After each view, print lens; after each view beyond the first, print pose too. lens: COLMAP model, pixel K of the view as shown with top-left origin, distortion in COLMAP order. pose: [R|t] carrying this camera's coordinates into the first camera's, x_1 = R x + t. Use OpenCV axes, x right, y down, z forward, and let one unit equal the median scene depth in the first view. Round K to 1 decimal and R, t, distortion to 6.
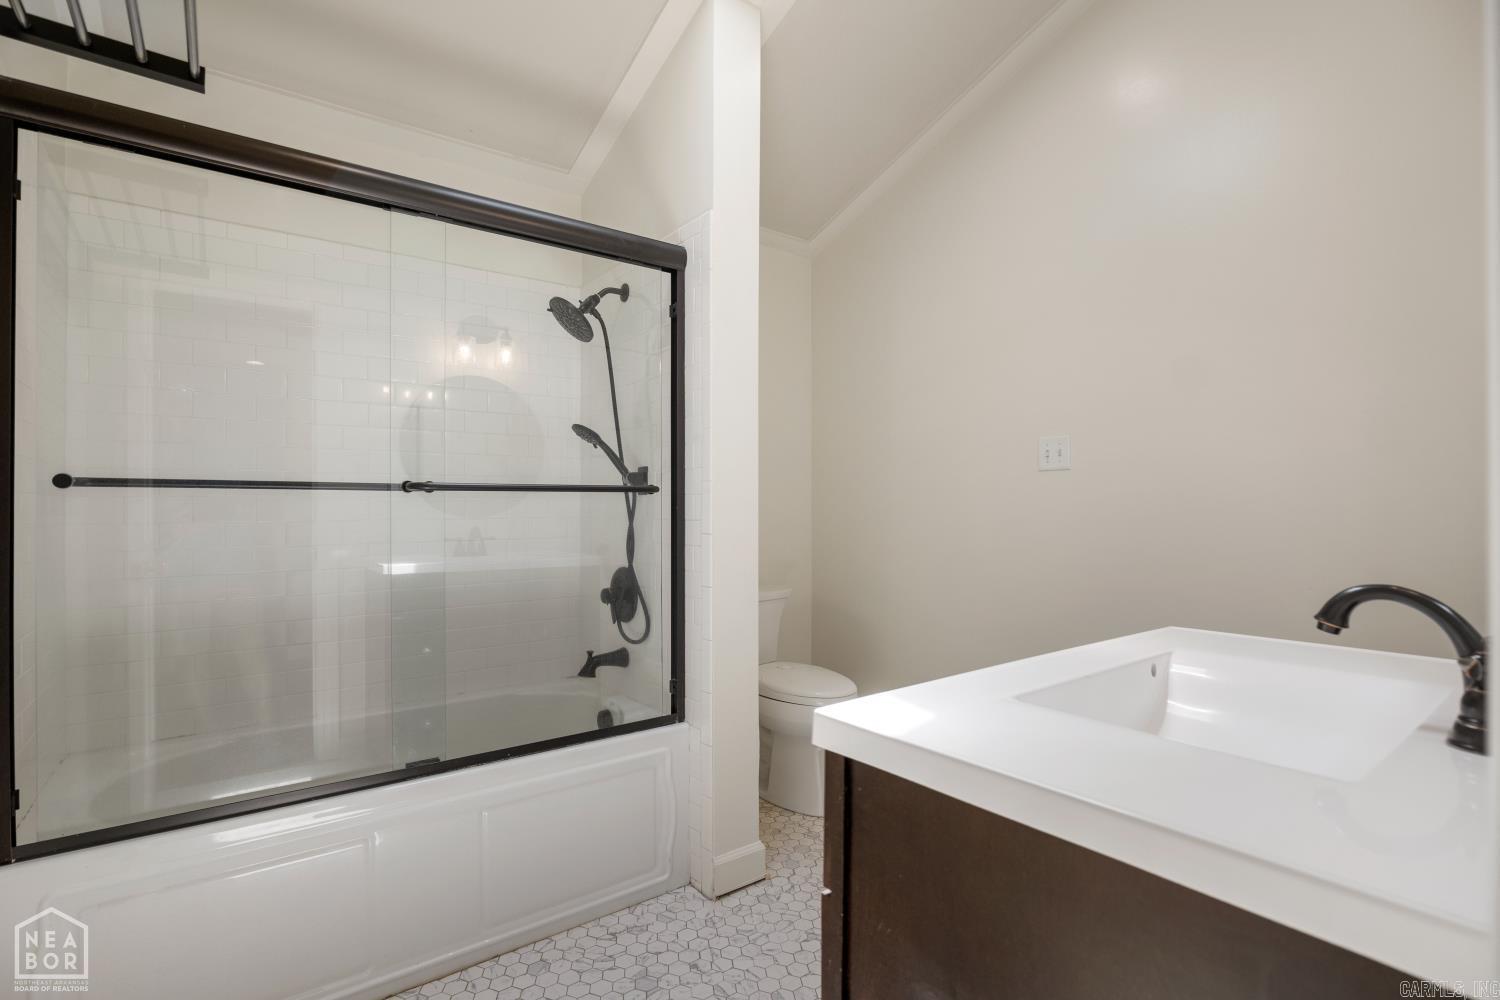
lens RADIAL K [[703.4, 0, 743.9], [0, 703.4, 505.2], [0, 0, 1]] dist [-0.032300, 0.003919]
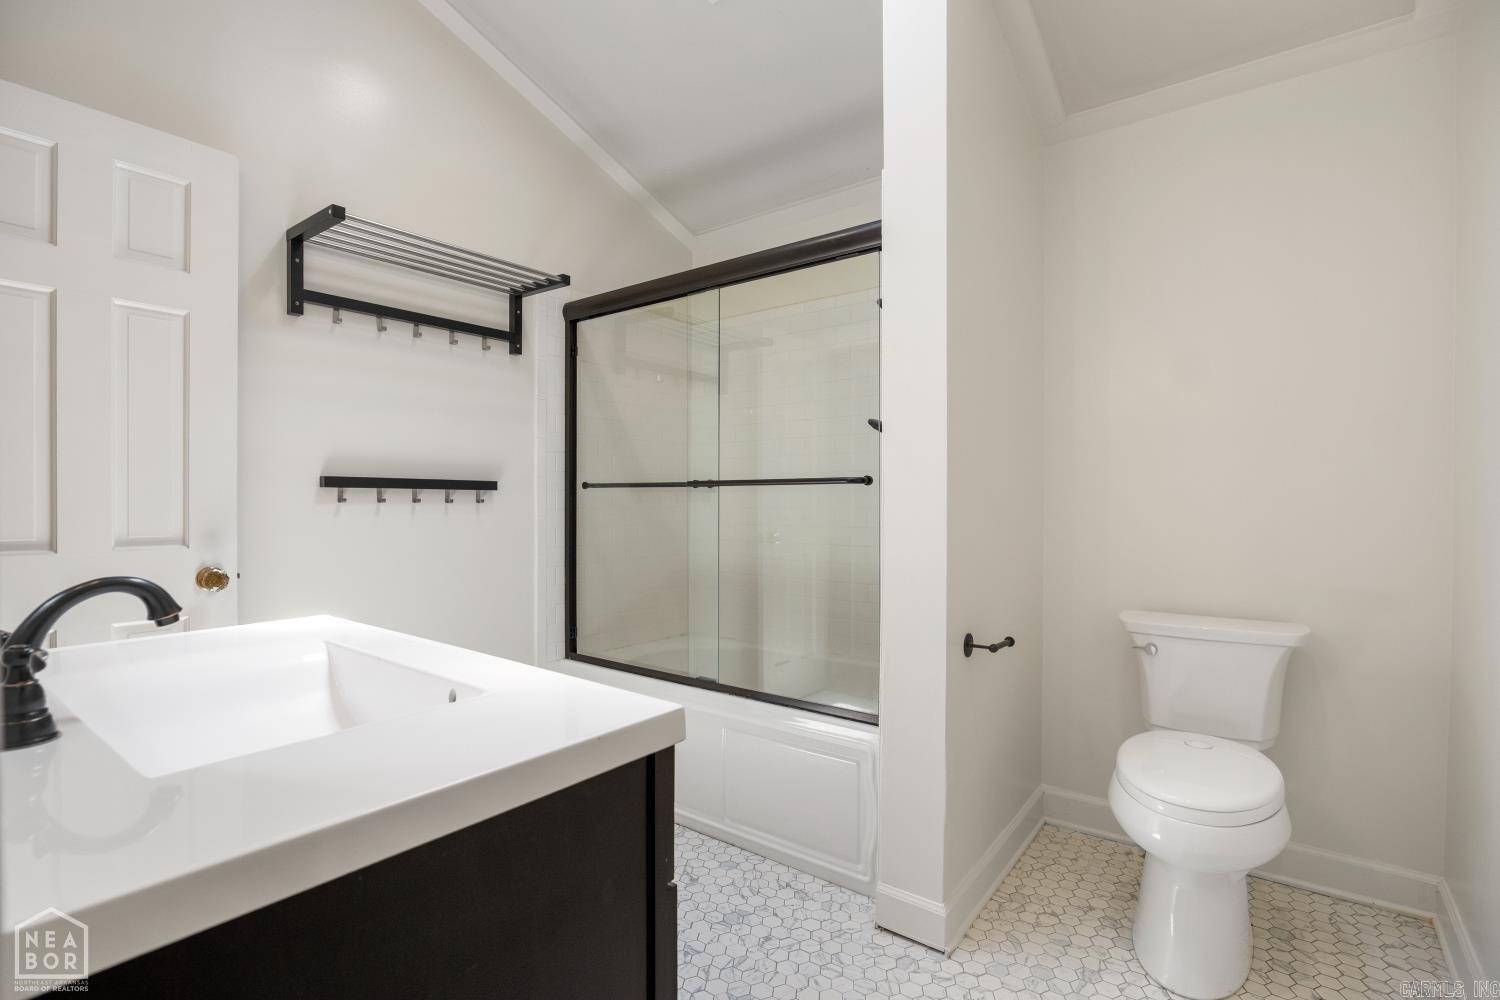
lens RADIAL K [[703.4, 0, 742.4], [0, 703.4, 501.7], [0, 0, 1]] dist [-0.032300, 0.003919]
pose [[0.260690, 0.010272, -0.965368, 0.846881], [0.006624, 0.999901, 0.012428, -0.006530], [0.965400, -0.009634, 0.260596, 0.639667]]
